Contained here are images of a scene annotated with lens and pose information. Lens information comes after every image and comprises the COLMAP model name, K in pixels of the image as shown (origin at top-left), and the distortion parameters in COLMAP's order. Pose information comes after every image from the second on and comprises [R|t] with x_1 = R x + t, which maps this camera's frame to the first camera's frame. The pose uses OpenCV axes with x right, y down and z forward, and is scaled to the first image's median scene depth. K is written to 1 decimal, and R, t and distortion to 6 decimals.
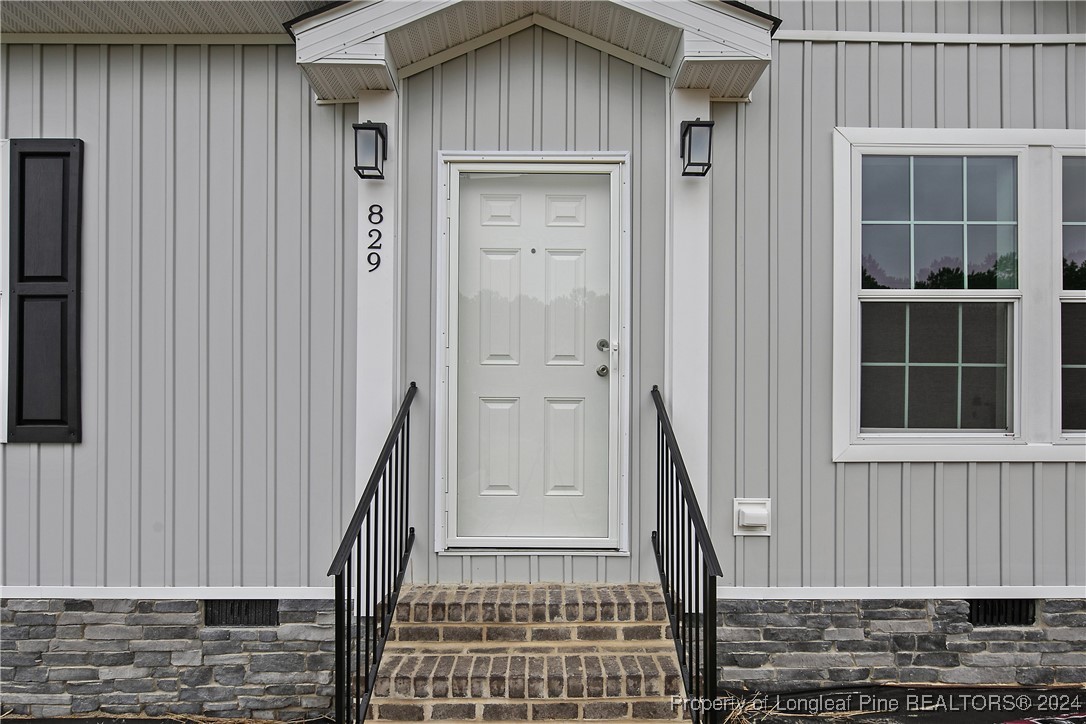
lens RADIAL K [[539.6, 0, 547.5], [0, 539.6, 358.1], [0, 0, 1]] dist [-0.000705, -0.000741]
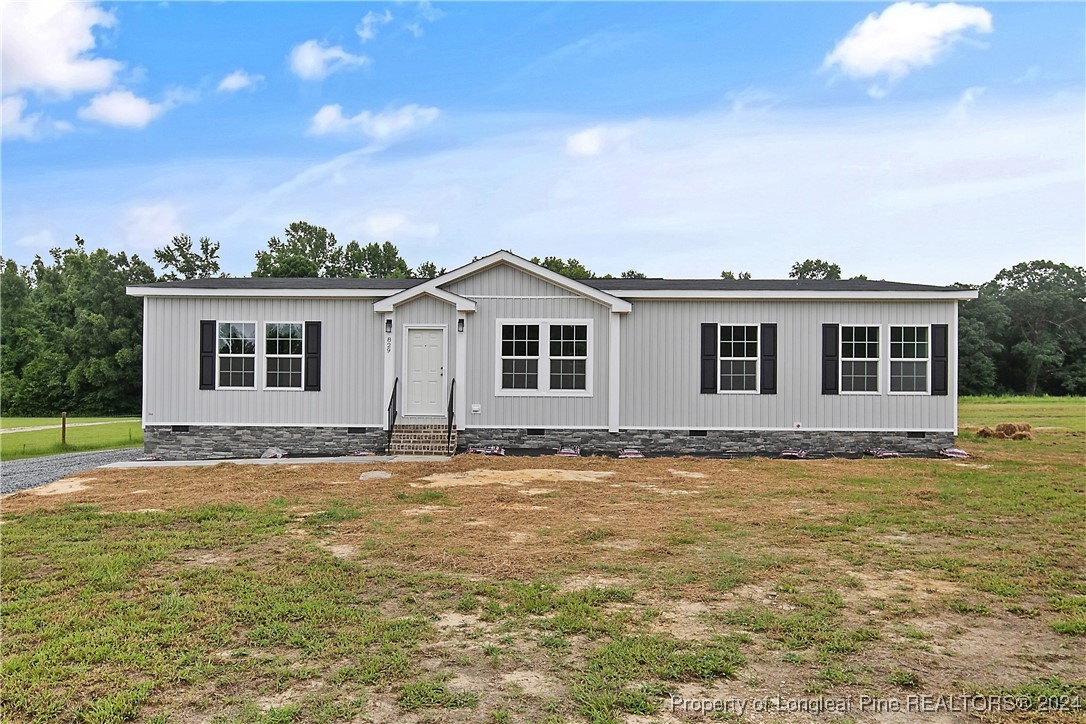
lens RADIAL K [[539.6, 0, 538.2], [0, 539.6, 368.3], [0, 0, 1]] dist [-0.000705, -0.000741]
pose [[0.999911, 0.004582, 0.012562, 0.822287], [-0.004612, 0.999986, 0.002394, -0.042463], [-0.012551, -0.002452, 0.999918, -3.323210]]
